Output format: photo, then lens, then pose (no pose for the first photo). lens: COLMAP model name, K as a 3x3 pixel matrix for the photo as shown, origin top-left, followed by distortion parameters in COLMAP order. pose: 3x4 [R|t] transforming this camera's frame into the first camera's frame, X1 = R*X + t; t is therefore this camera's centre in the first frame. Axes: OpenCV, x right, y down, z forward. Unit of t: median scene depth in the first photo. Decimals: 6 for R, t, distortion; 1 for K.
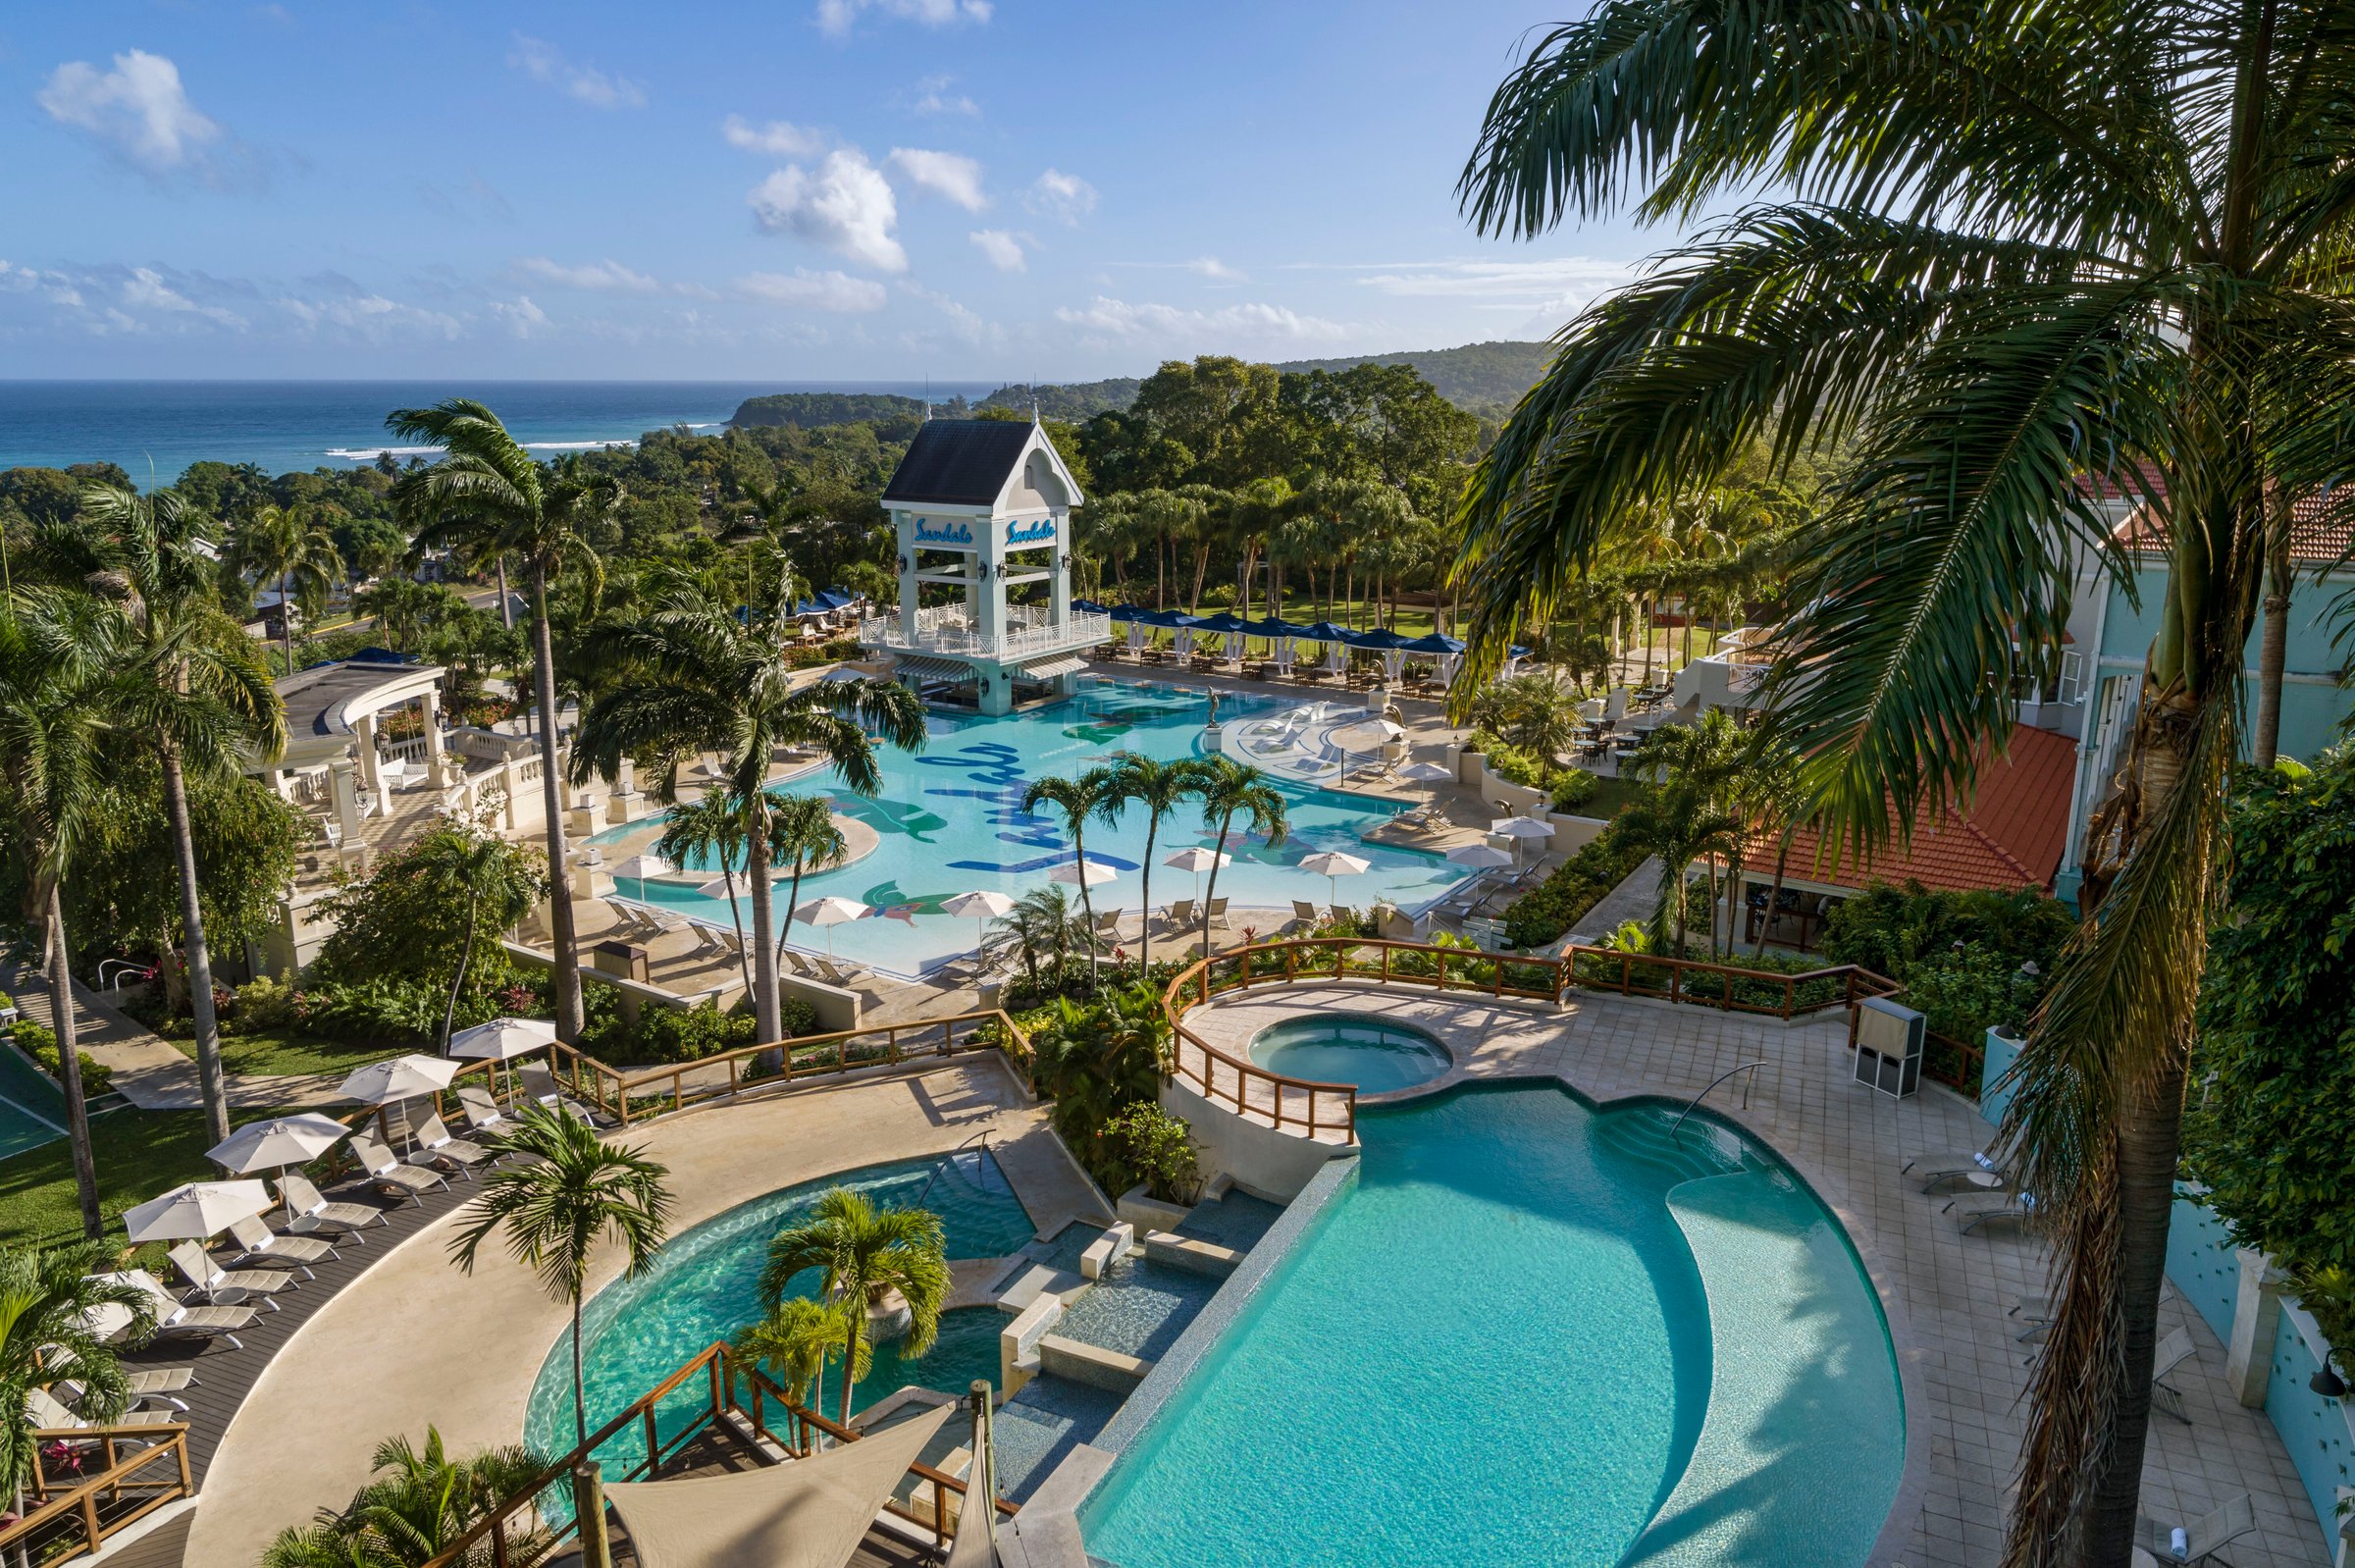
lens RADIAL K [[1603.0, 0, 1177.5], [0, 1603.0, 784.0], [0, 0, 1]] dist [0.028823, 0.000289]
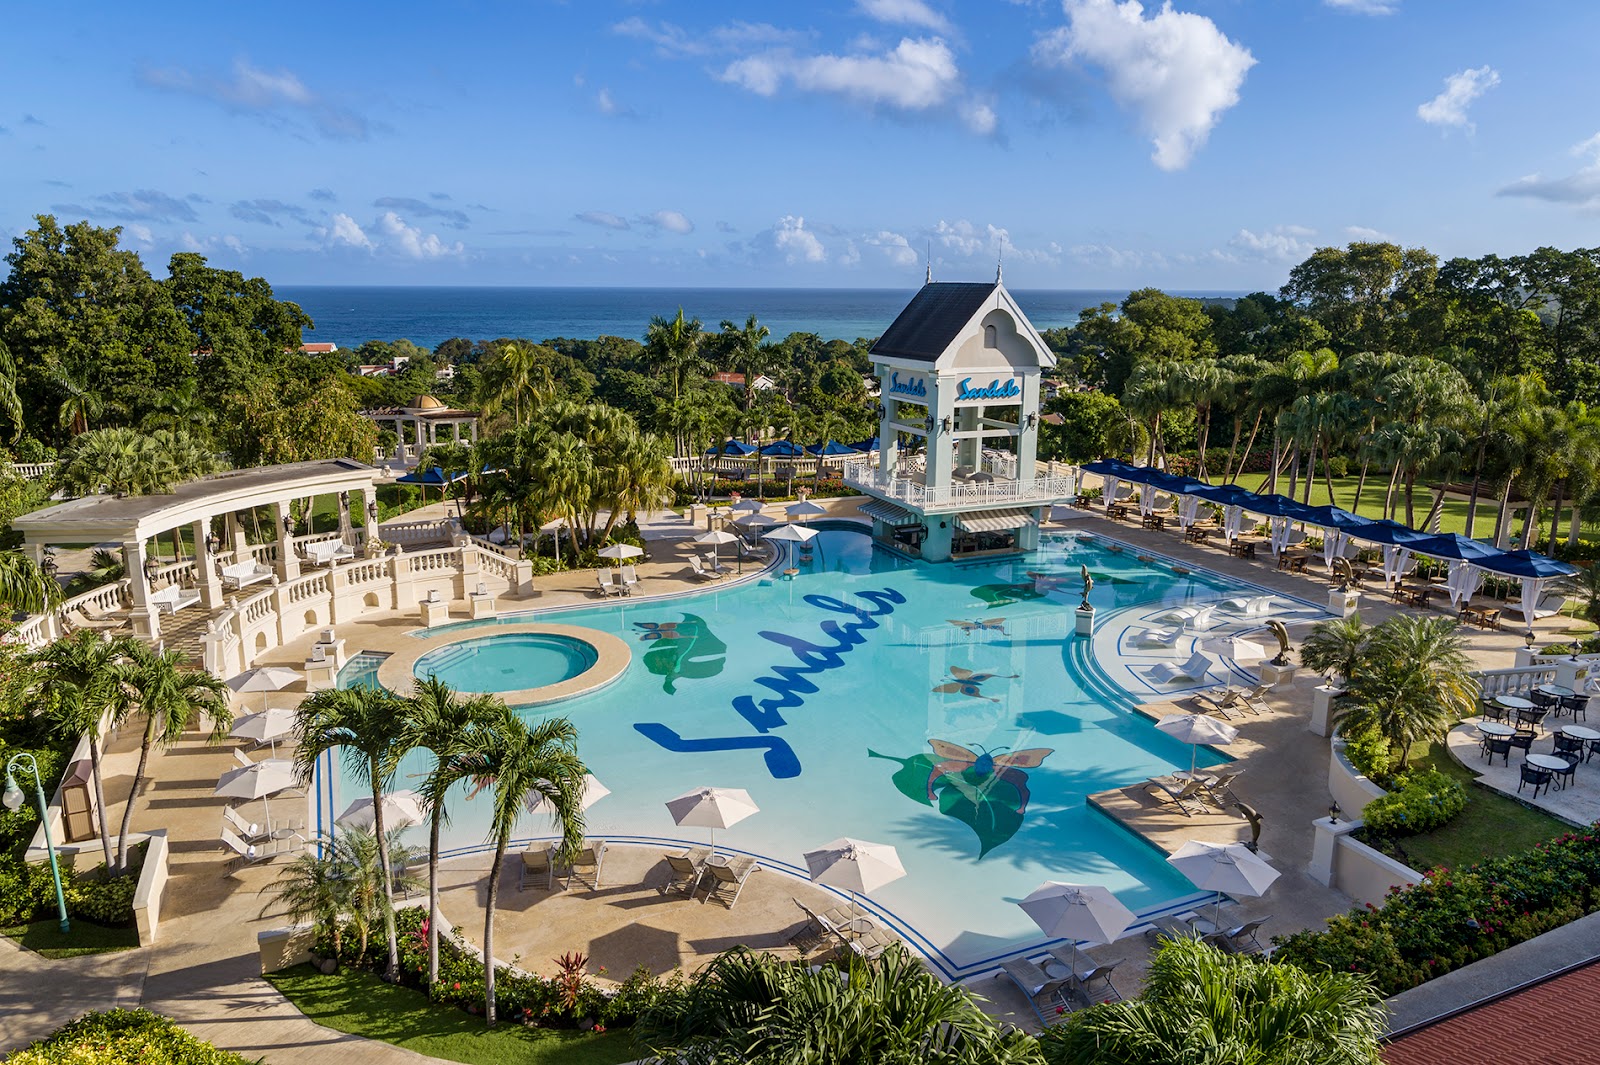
lens RADIAL K [[1089.1, 0, 800.0], [0, 1089.1, 532.5], [0, 0, 1]] dist [0.028823, 0.000289]
pose [[0.842955, 0.122195, -0.523923, 0.185567], [-0.138424, 0.990339, 0.008263, -0.055624], [0.519871, 0.065558, 0.851725, 0.348689]]
